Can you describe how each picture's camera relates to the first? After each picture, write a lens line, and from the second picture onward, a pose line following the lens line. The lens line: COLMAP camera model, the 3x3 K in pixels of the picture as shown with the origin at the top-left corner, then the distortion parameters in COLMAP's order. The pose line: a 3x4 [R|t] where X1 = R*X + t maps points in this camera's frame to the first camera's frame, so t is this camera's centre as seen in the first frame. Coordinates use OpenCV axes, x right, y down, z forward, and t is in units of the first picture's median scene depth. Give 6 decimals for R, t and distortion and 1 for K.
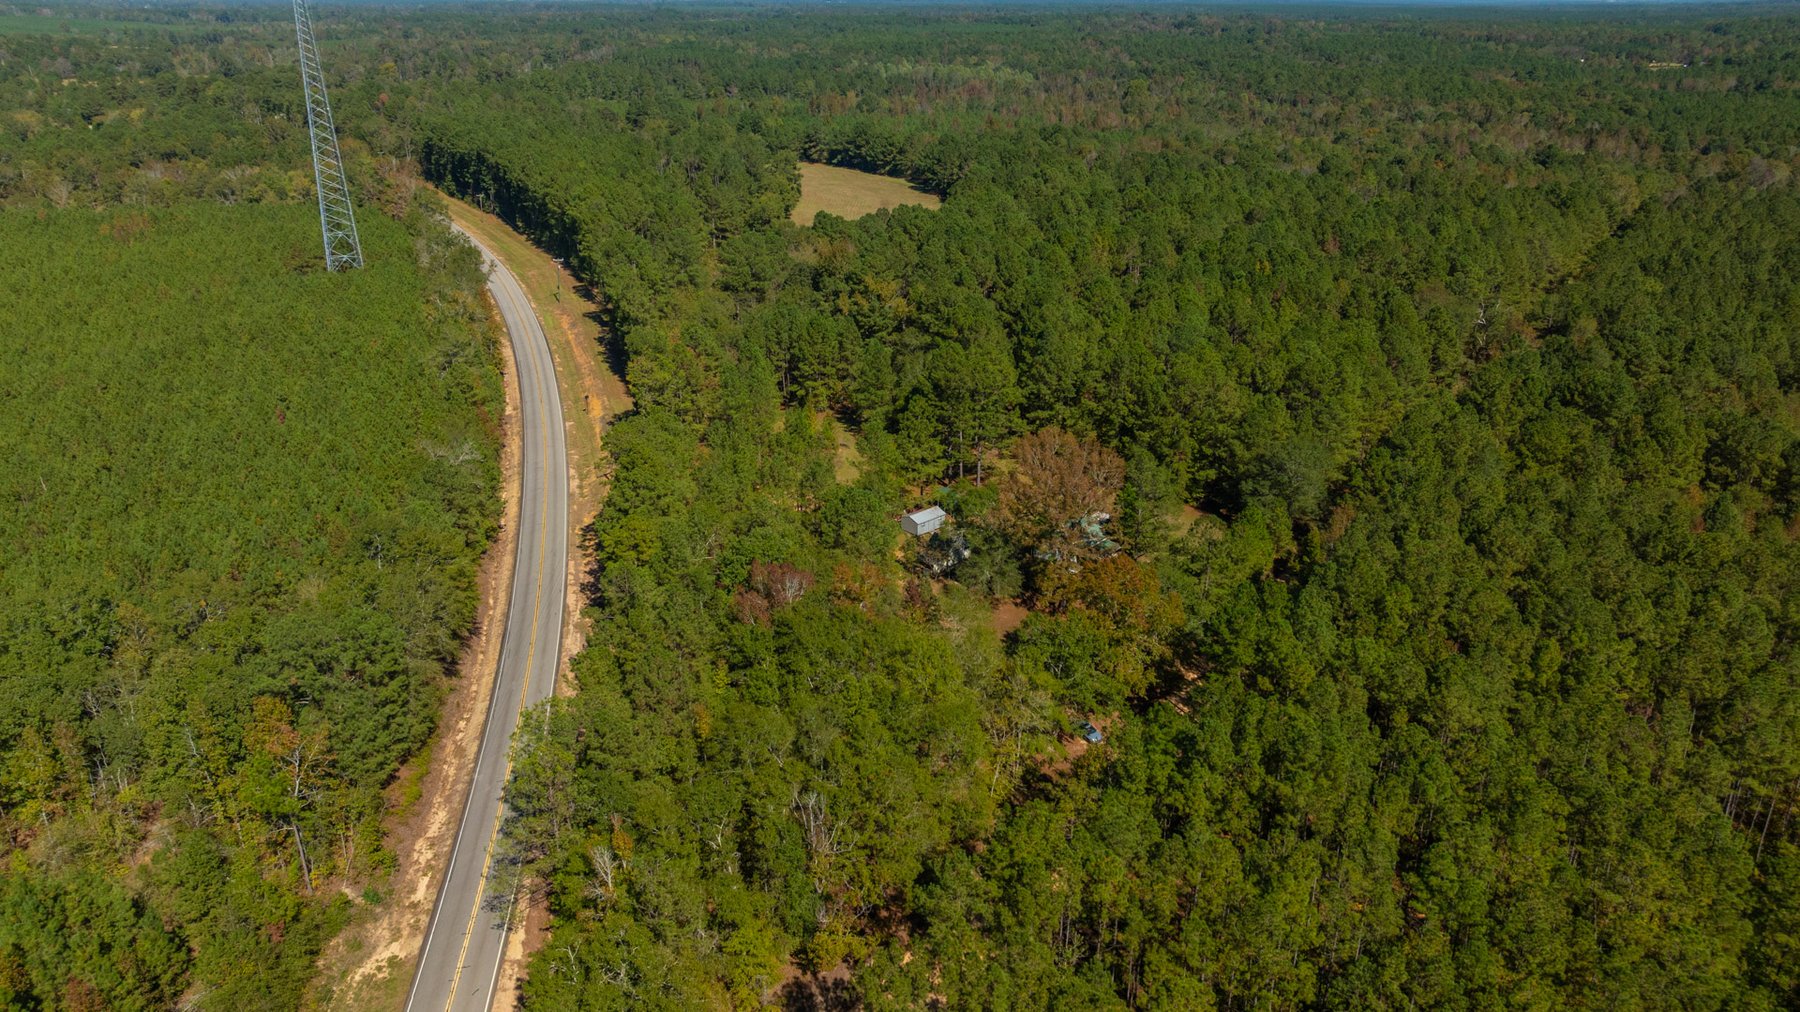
lens RADIAL K [[1276.4, 0, 900.0], [0, 1276.4, 506.0], [0, 0, 1]] dist [-0.032247, 0.033038]
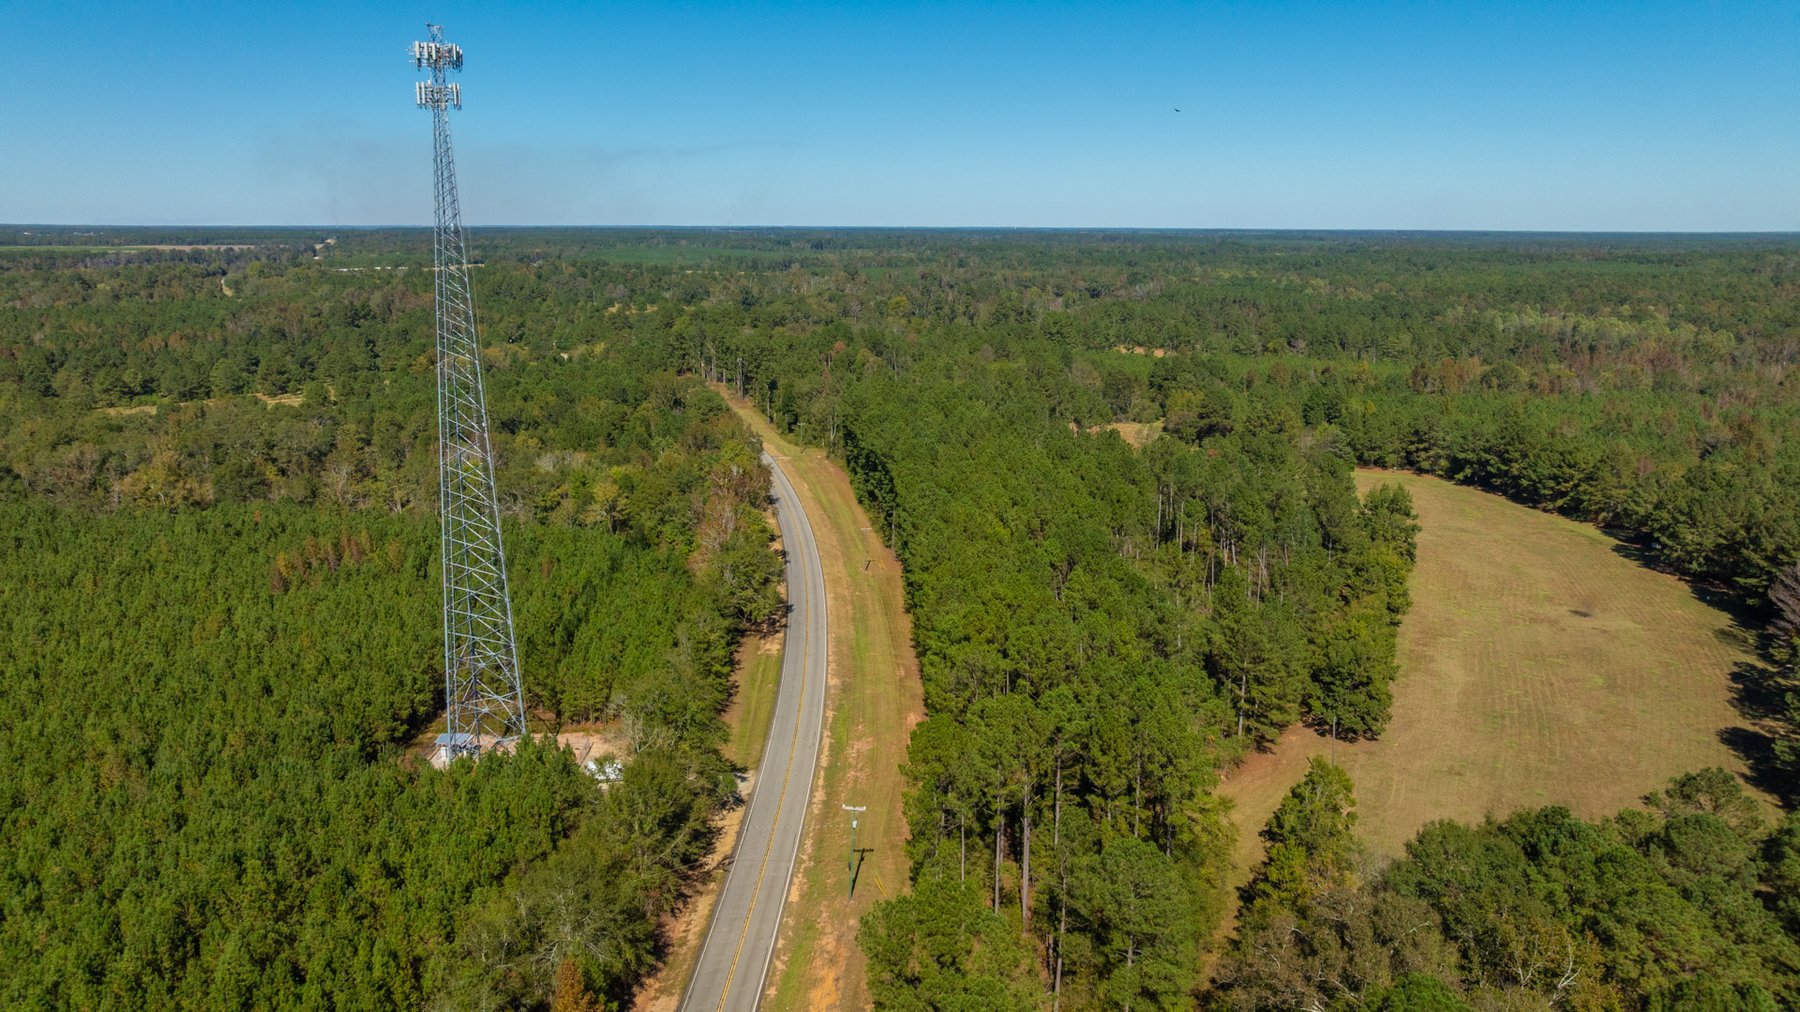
lens RADIAL K [[1276.4, 0, 900.0], [0, 1276.4, 506.0], [0, 0, 1]] dist [-0.032247, 0.033038]
pose [[0.912682, 0.089144, -0.398828, -0.042650], [-0.154795, 0.978610, -0.135502, -0.106134], [0.378218, 0.185407, 0.906959, 0.271979]]
